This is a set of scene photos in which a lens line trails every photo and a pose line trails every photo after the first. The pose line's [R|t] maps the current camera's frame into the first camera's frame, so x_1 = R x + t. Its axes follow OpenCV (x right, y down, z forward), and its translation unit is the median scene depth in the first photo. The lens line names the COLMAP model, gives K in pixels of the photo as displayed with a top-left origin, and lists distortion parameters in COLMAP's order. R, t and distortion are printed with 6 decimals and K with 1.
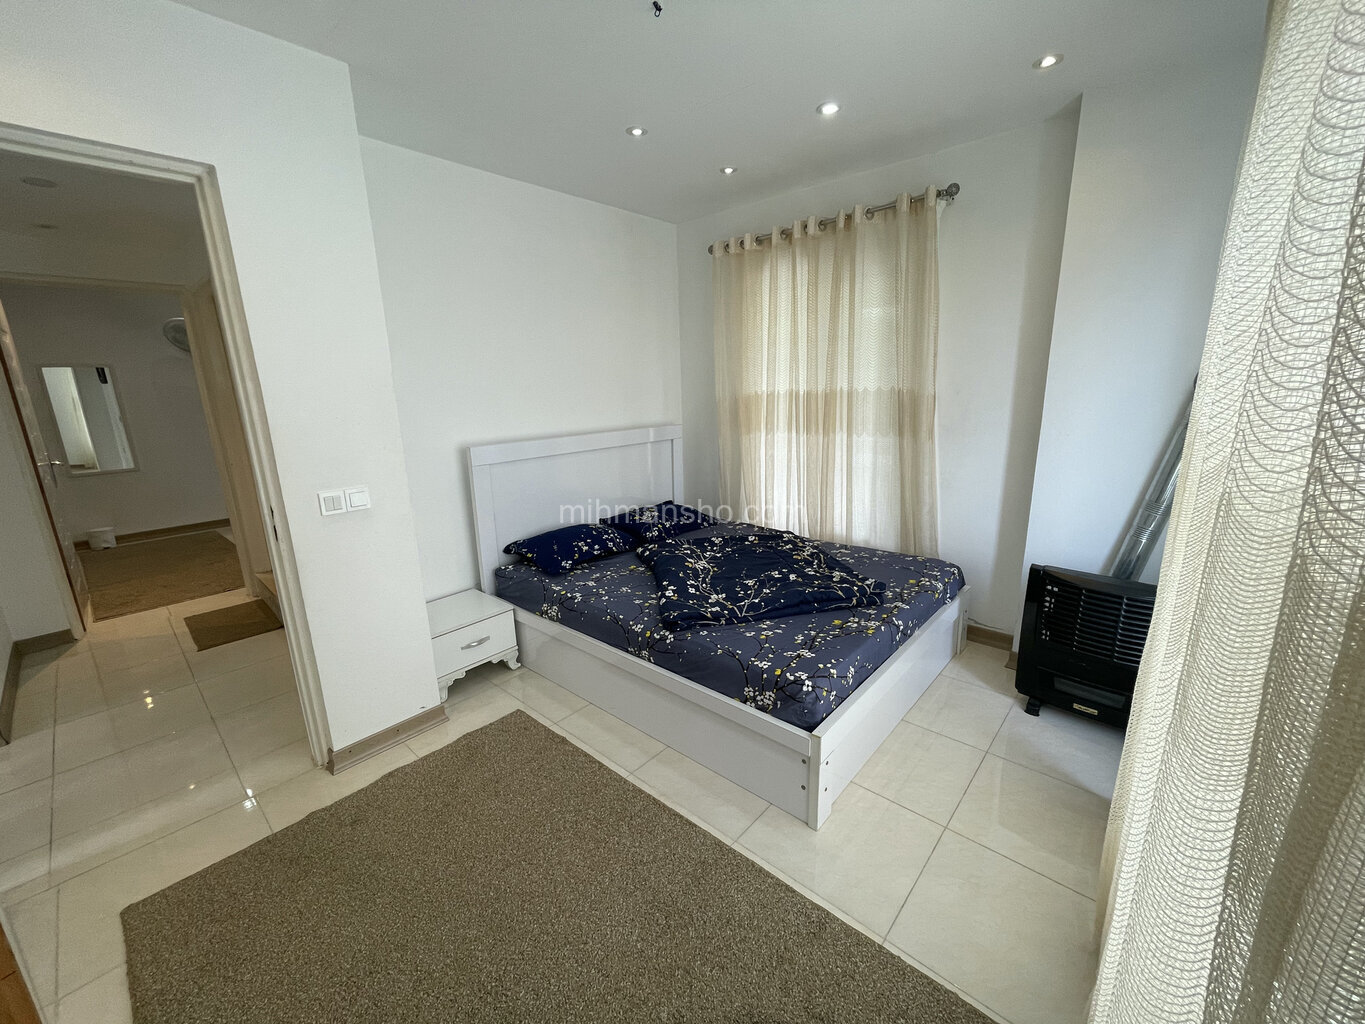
lens RADIAL K [[548.9, 0, 684.4], [0, 548.9, 509.4], [0, 0, 1]] dist [0.000502, 0.001316]
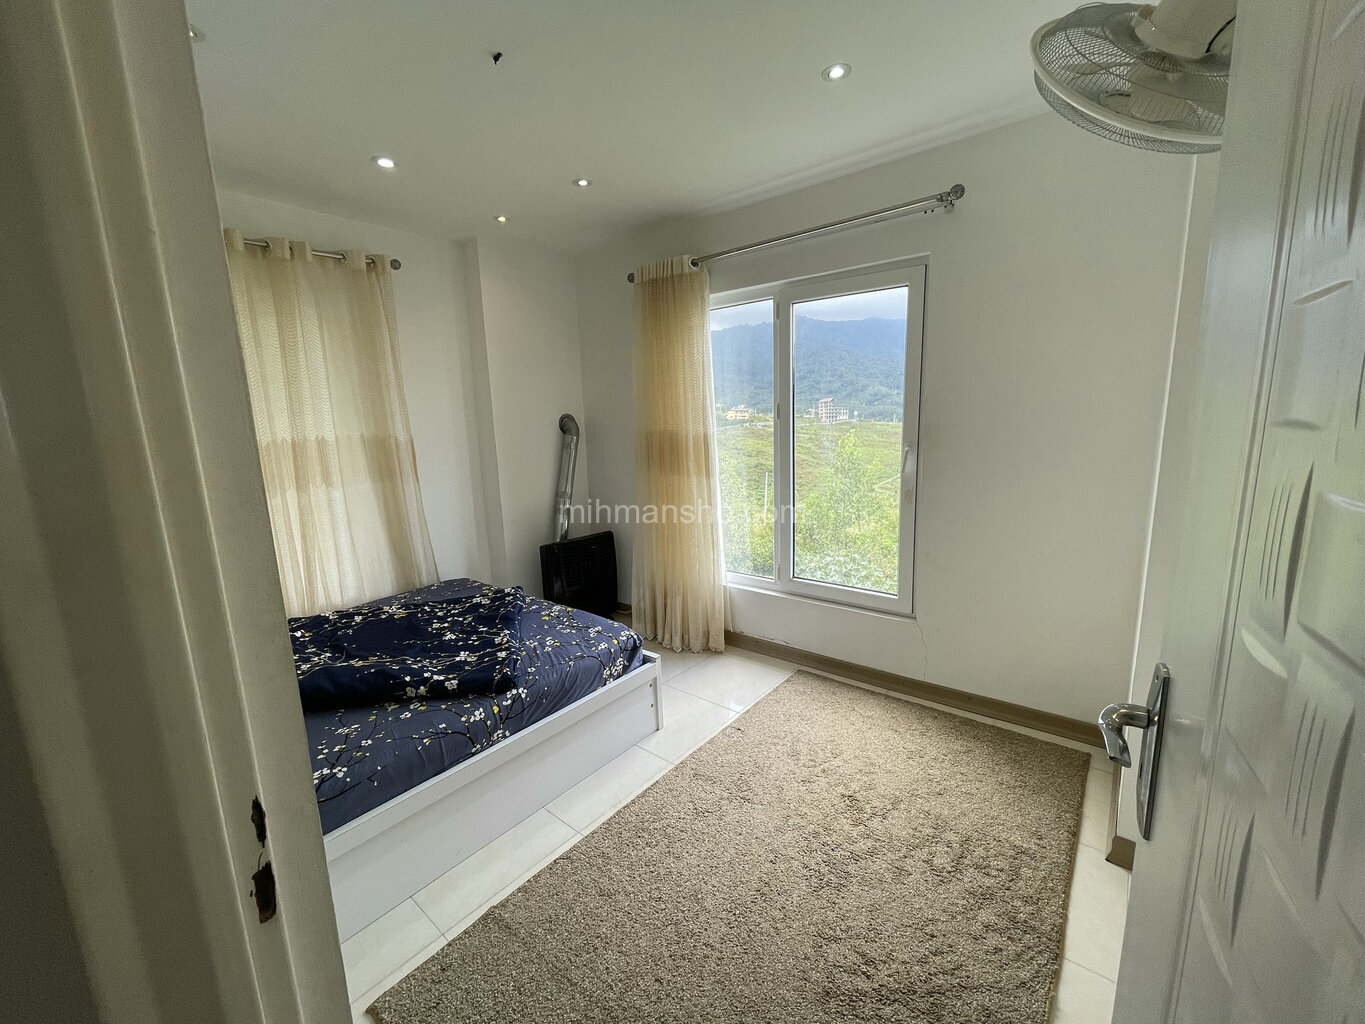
lens RADIAL K [[548.9, 0, 683.3], [0, 548.9, 508.9], [0, 0, 1]] dist [0.000502, 0.001316]
pose [[-0.024074, -0.145708, 0.989035, -0.764621], [0.261840, 0.953866, 0.146900, -0.103829], [-0.964811, 0.262506, 0.015189, 0.549772]]
